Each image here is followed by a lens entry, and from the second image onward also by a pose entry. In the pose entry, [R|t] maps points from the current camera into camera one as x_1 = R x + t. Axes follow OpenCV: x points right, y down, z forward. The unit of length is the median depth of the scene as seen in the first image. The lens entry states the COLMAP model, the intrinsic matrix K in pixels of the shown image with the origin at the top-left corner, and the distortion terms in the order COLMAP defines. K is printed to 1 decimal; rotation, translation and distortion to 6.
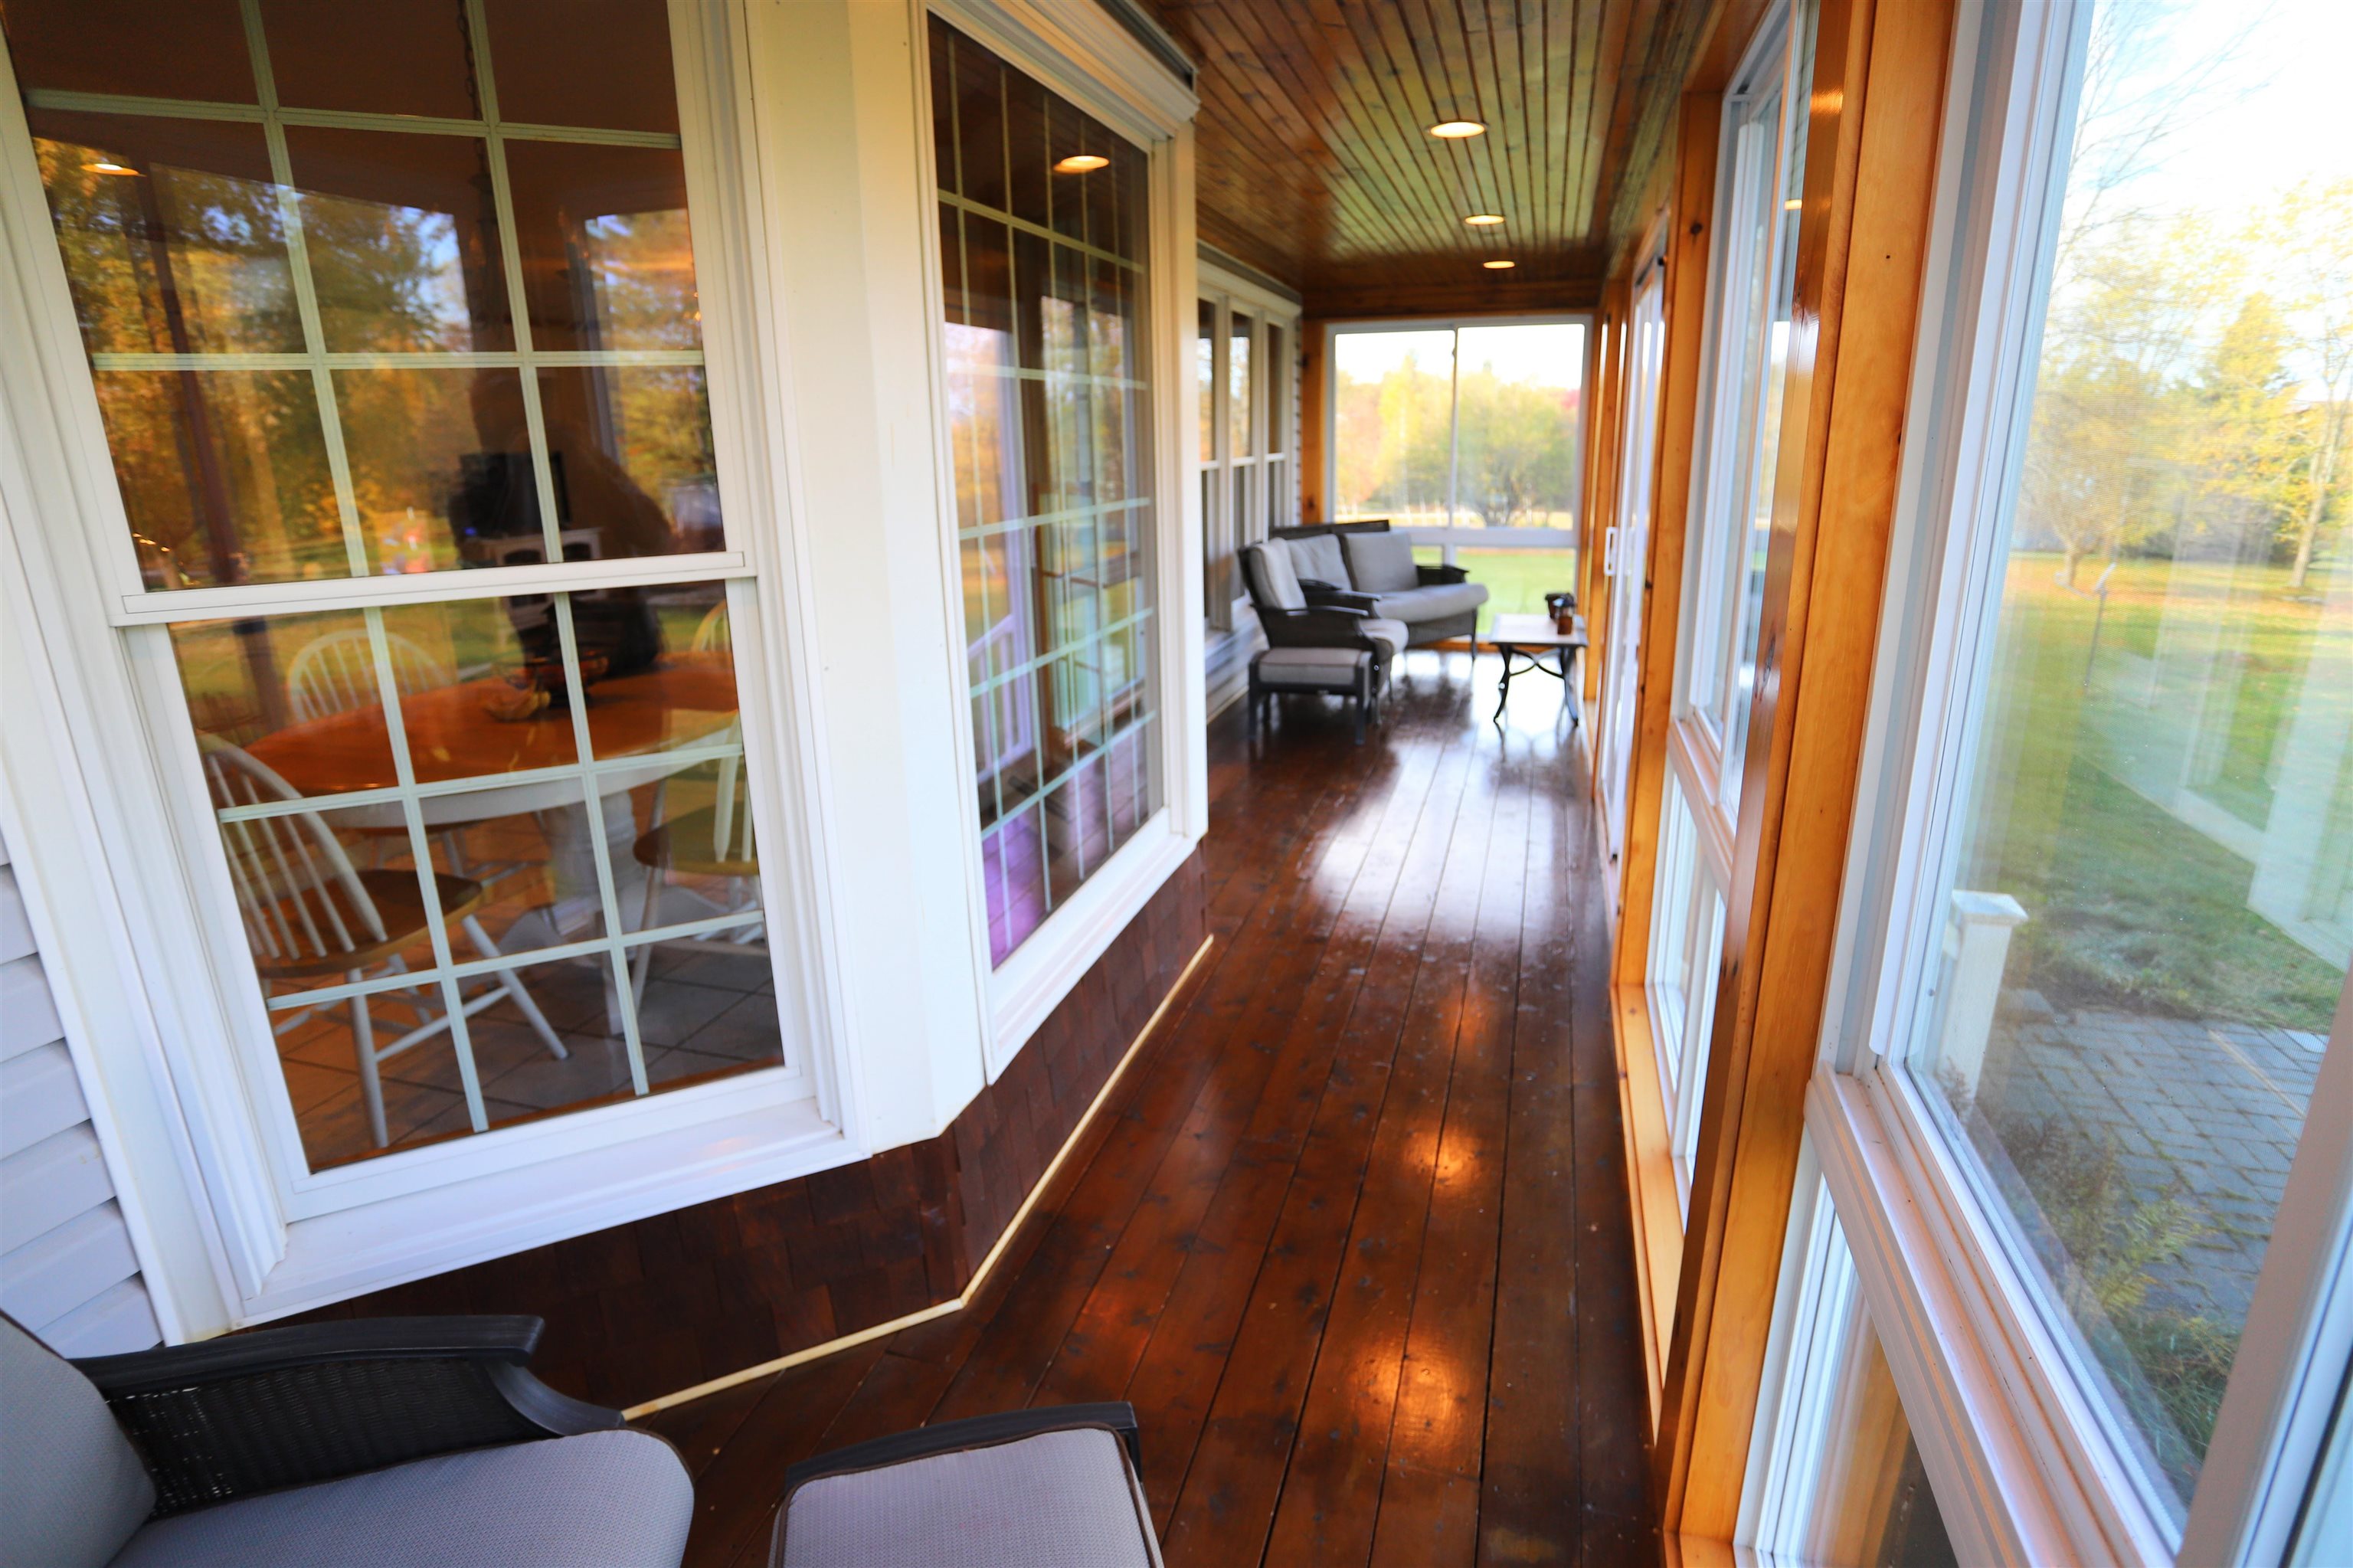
lens RADIAL K [[1129.5, 0, 1182.9], [0, 1129.5, 778.7], [0, 0, 1]] dist [-0.075953, 0.029442]
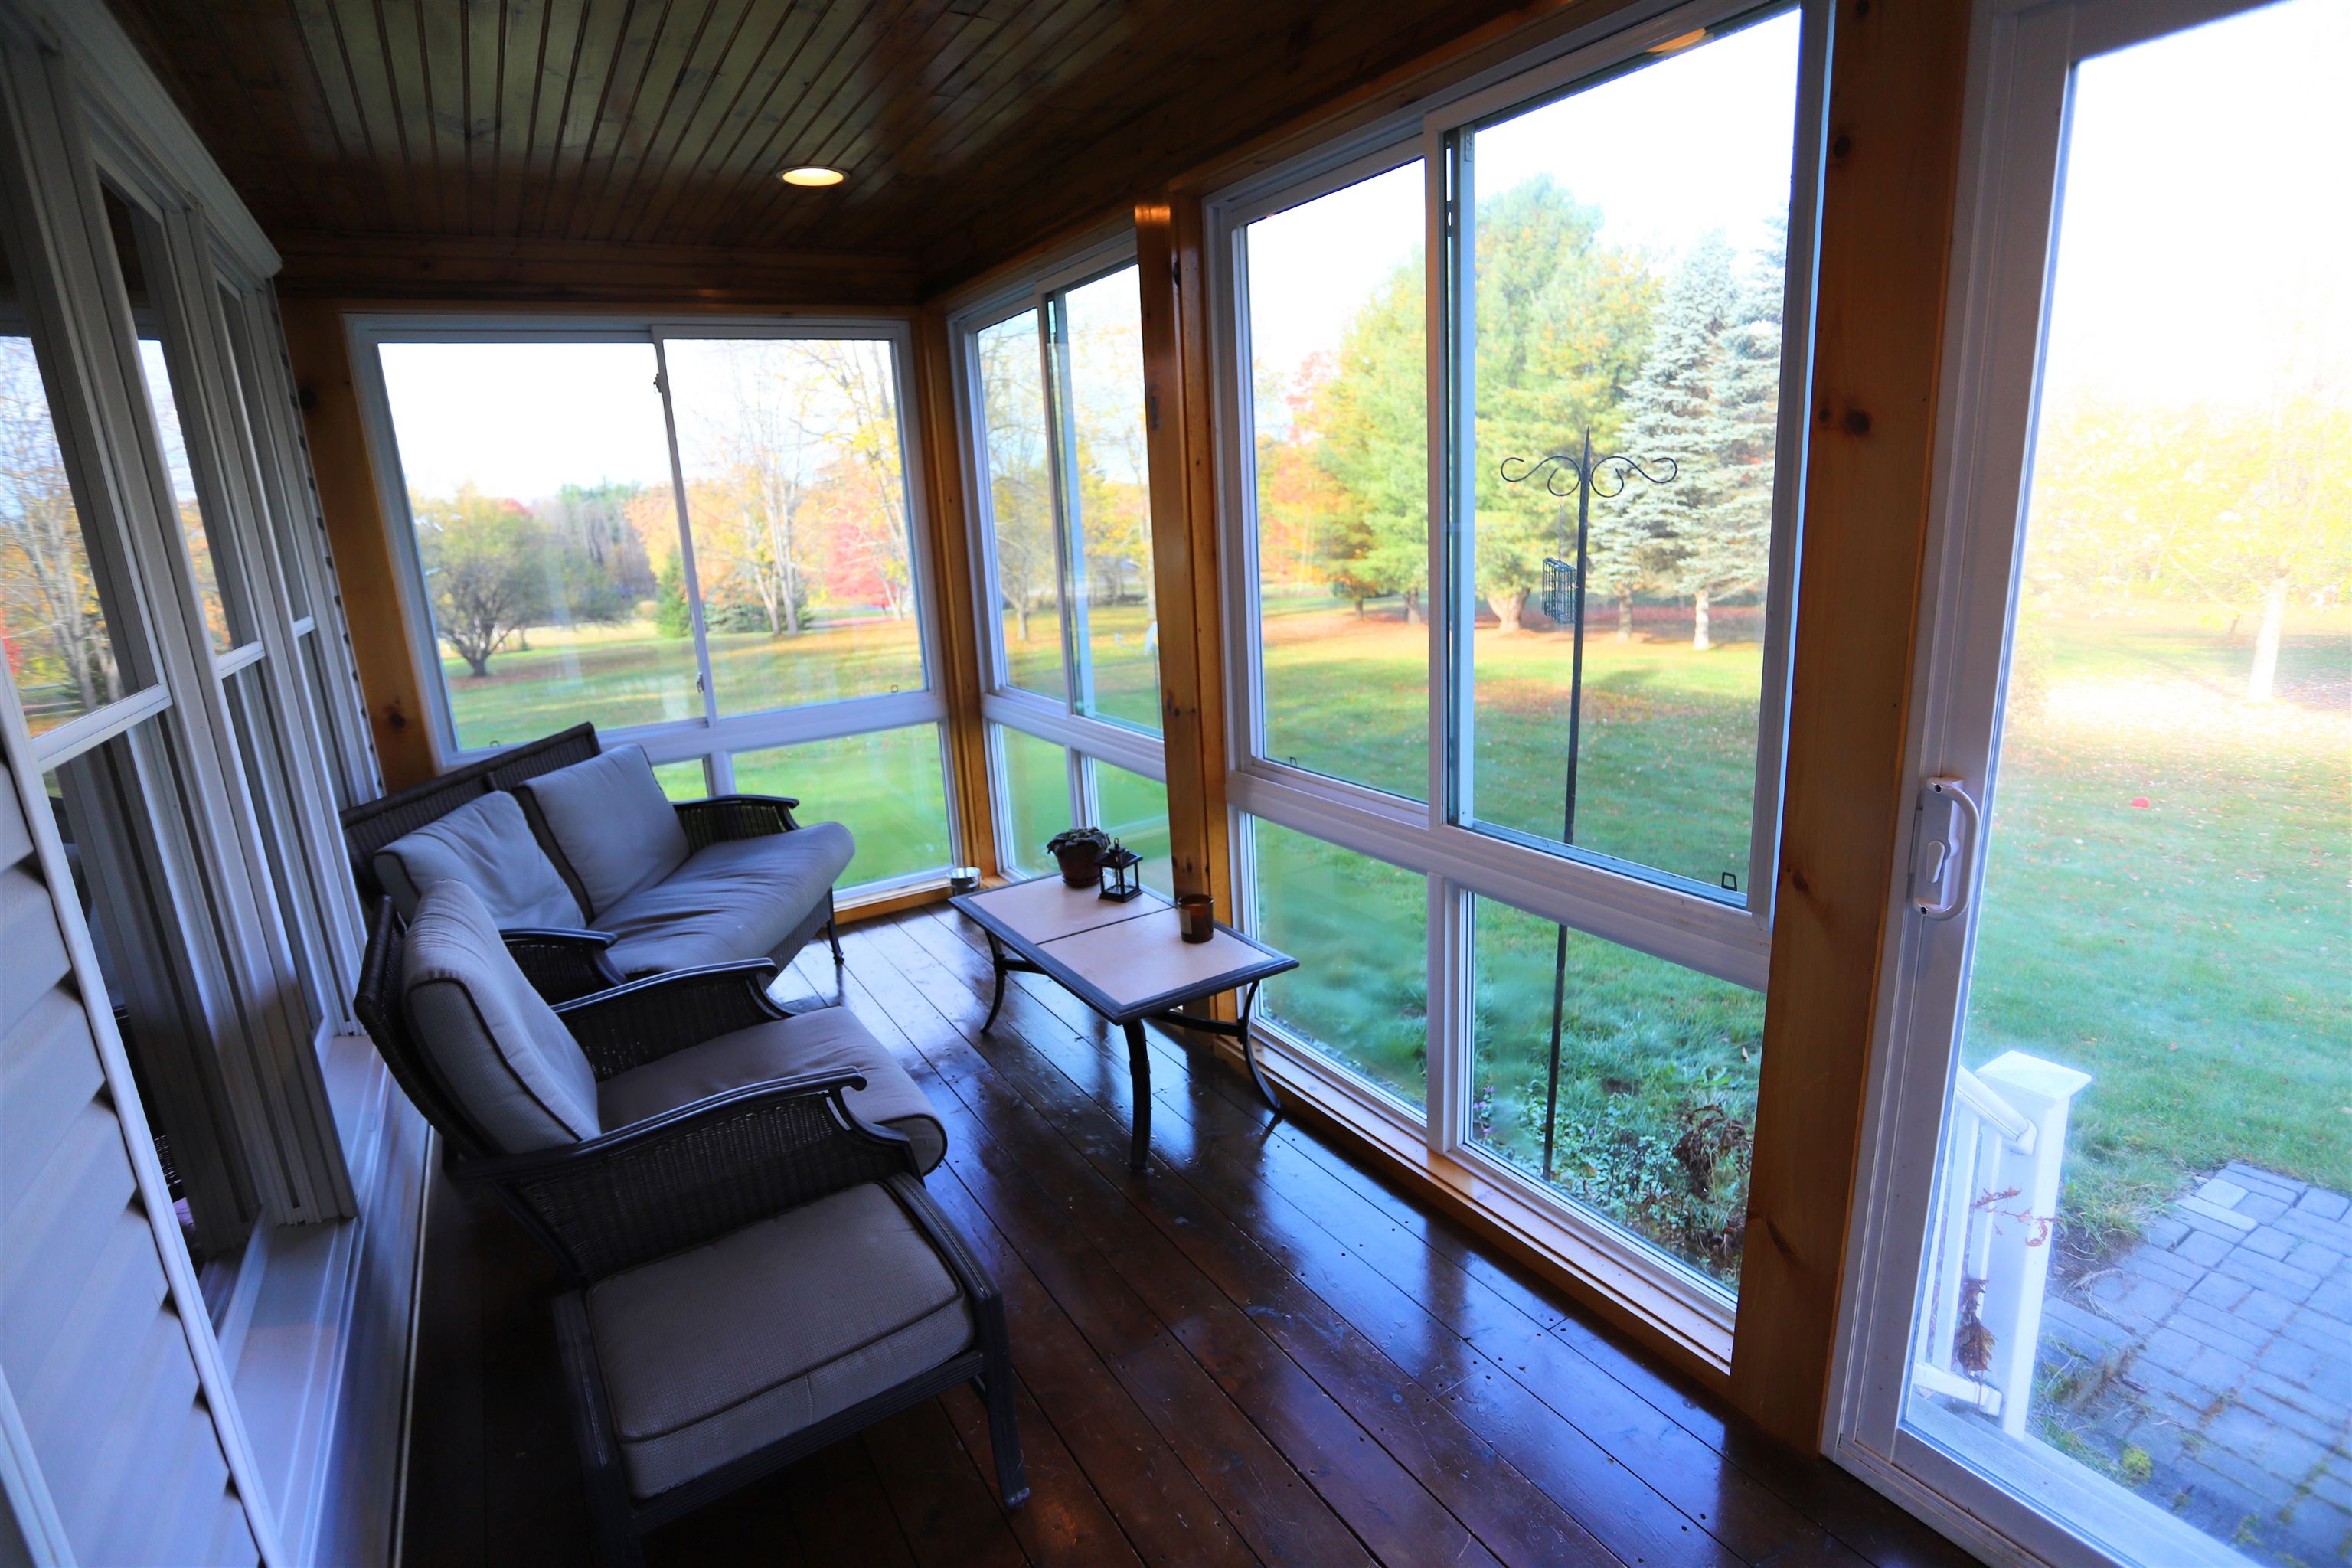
lens RADIAL K [[1129.0, 0, 1182.4], [0, 1129.0, 778.7], [0, 0, 1]] dist [-0.075953, 0.029442]
pose [[0.660488, -0.193117, 0.725576, 0.001800], [0.254464, 0.966742, 0.025668, -0.159122], [-0.706402, 0.167679, 0.687663, 0.506672]]
